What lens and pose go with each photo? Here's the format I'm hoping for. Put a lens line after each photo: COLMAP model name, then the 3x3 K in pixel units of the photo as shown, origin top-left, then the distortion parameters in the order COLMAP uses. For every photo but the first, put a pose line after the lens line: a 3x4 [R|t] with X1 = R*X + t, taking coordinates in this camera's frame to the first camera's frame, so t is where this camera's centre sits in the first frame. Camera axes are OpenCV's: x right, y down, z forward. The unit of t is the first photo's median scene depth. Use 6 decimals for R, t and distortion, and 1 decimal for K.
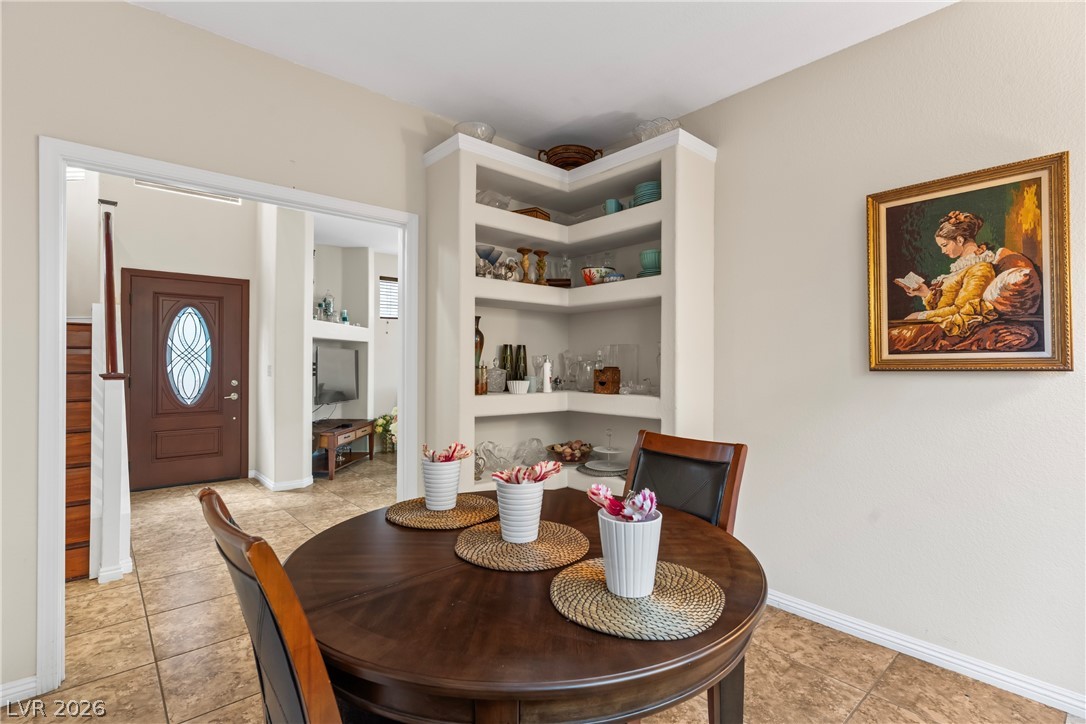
lens RADIAL K [[513.2, 0, 545.6], [0, 513.2, 361.0], [0, 0, 1]] dist [0.002492, 0.000668]
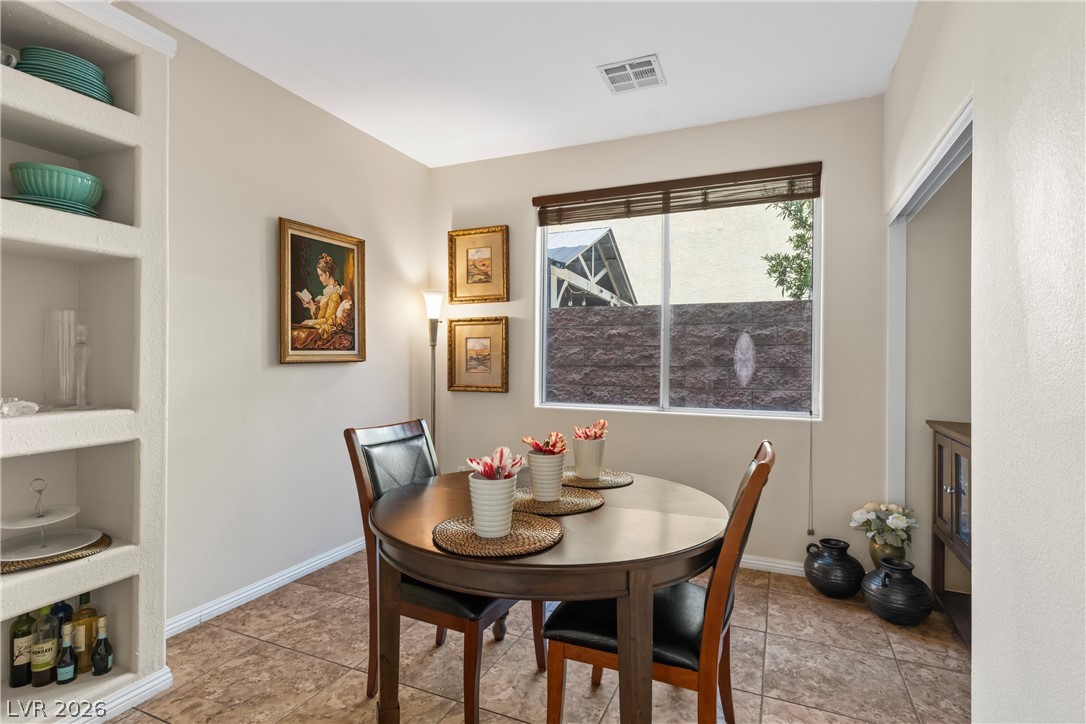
lens RADIAL K [[539.5, 0, 539.1], [0, 539.5, 362.3], [0, 0, 1]] dist [0.003735, -0.000755]
pose [[-0.411979, -0.012267, 0.911111, -0.851893], [-0.007506, 0.999921, 0.010069, -0.001861], [-0.911163, -0.002691, -0.412038, 1.068895]]
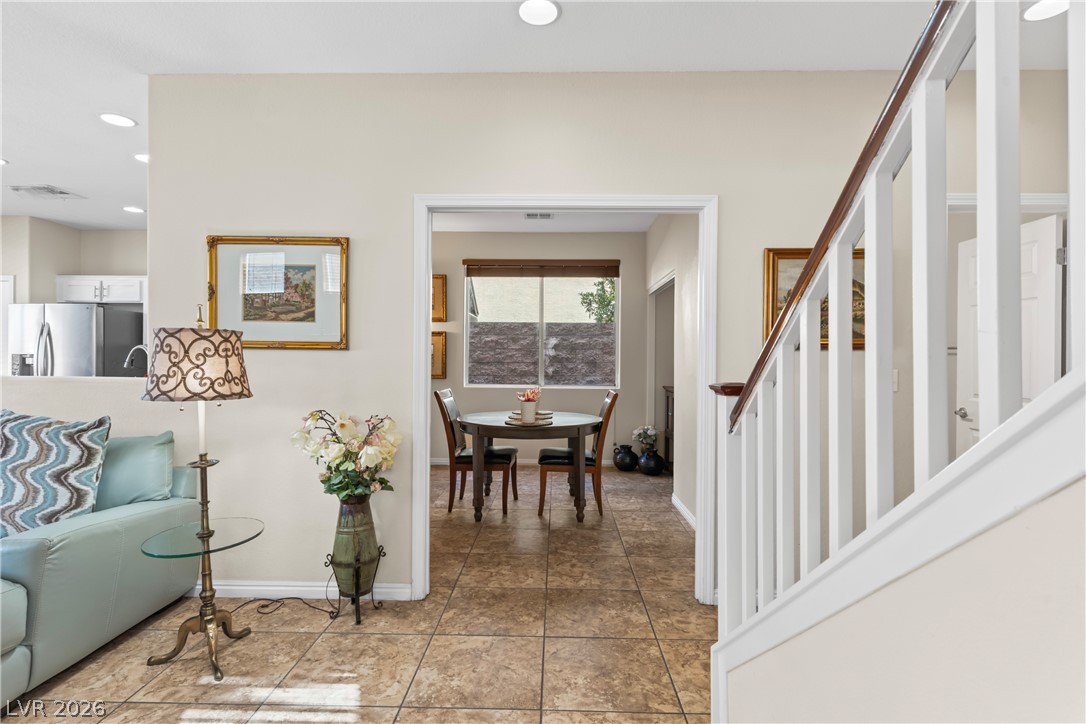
lens RADIAL K [[539.5, 0, 540.5], [0, 539.5, 358.2], [0, 0, 1]] dist [0.003735, -0.000755]
pose [[-0.727188, -0.011689, 0.686339, -1.142480], [-0.011655, 0.999921, 0.004681, -0.005987], [-0.686339, -0.004596, -0.727267, 1.548011]]
